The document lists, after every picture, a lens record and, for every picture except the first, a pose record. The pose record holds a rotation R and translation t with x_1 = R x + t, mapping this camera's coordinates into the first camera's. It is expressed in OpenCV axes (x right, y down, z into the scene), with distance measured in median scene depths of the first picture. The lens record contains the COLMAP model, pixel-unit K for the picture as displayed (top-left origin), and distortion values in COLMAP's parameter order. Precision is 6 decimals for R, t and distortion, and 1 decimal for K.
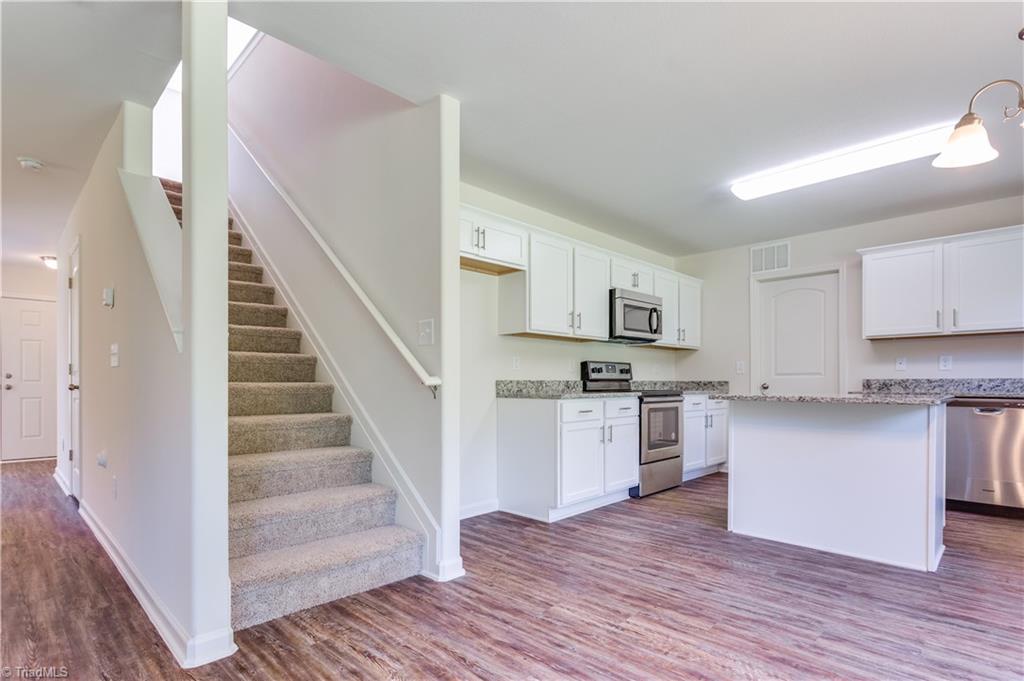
lens RADIAL K [[511.9, 0, 521.0], [0, 511.9, 382.0], [0, 0, 1]] dist [-0.002120, 0.001081]
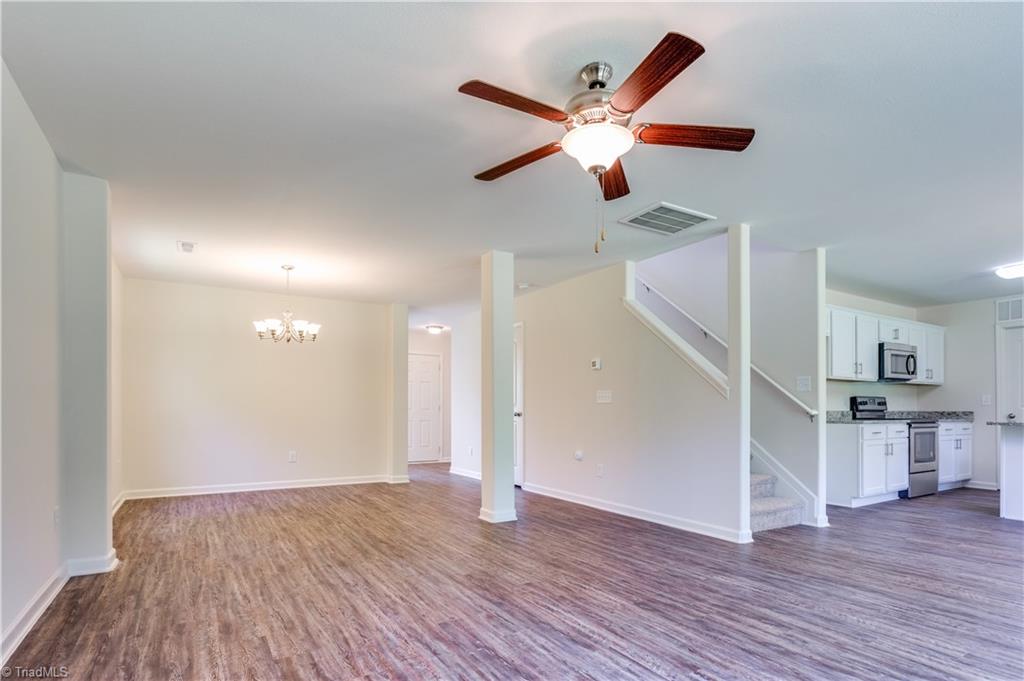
lens RADIAL K [[529.8, 0, 512.8], [0, 529.8, 406.1], [0, 0, 1]] dist [-0.003174, 0.001578]
pose [[0.969077, 0.001094, -0.246757, -0.413661], [-0.002676, 0.999978, -0.006075, -0.005217], [0.246745, 0.006548, 0.969058, -0.578059]]
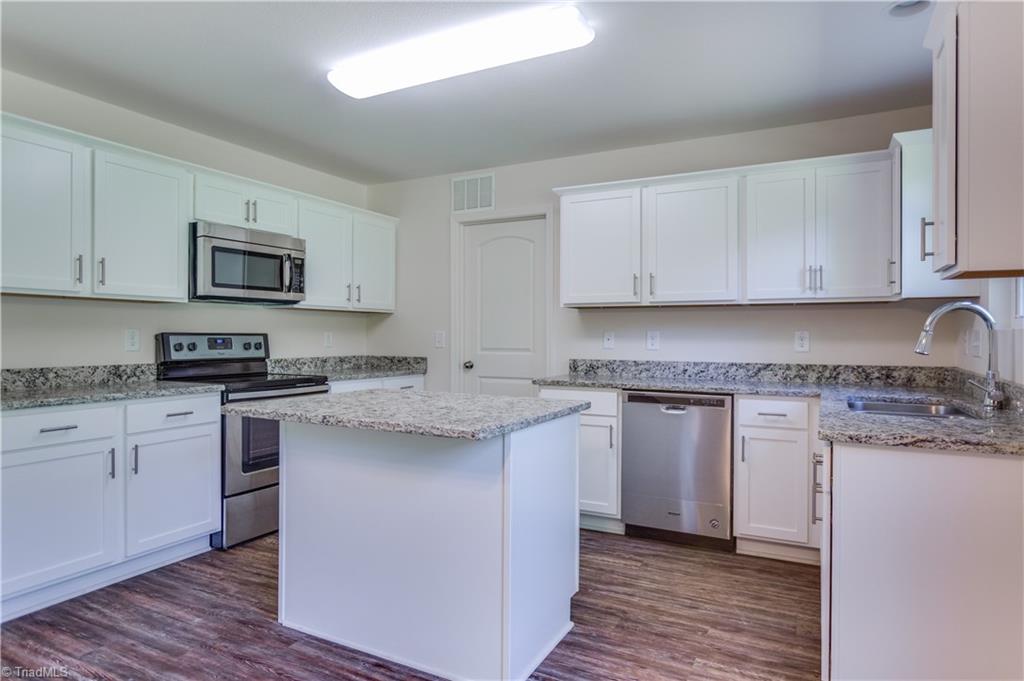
lens RADIAL K [[598.5, 0, 514.9], [0, 598.5, 329.7], [0, 0, 1]] dist [-0.001361, 0.009050]
pose [[0.961148, 0.008151, 0.275914, 0.358075], [-0.005946, 0.999943, -0.008829, -0.042651], [-0.275971, 0.006846, 0.961142, 0.169523]]
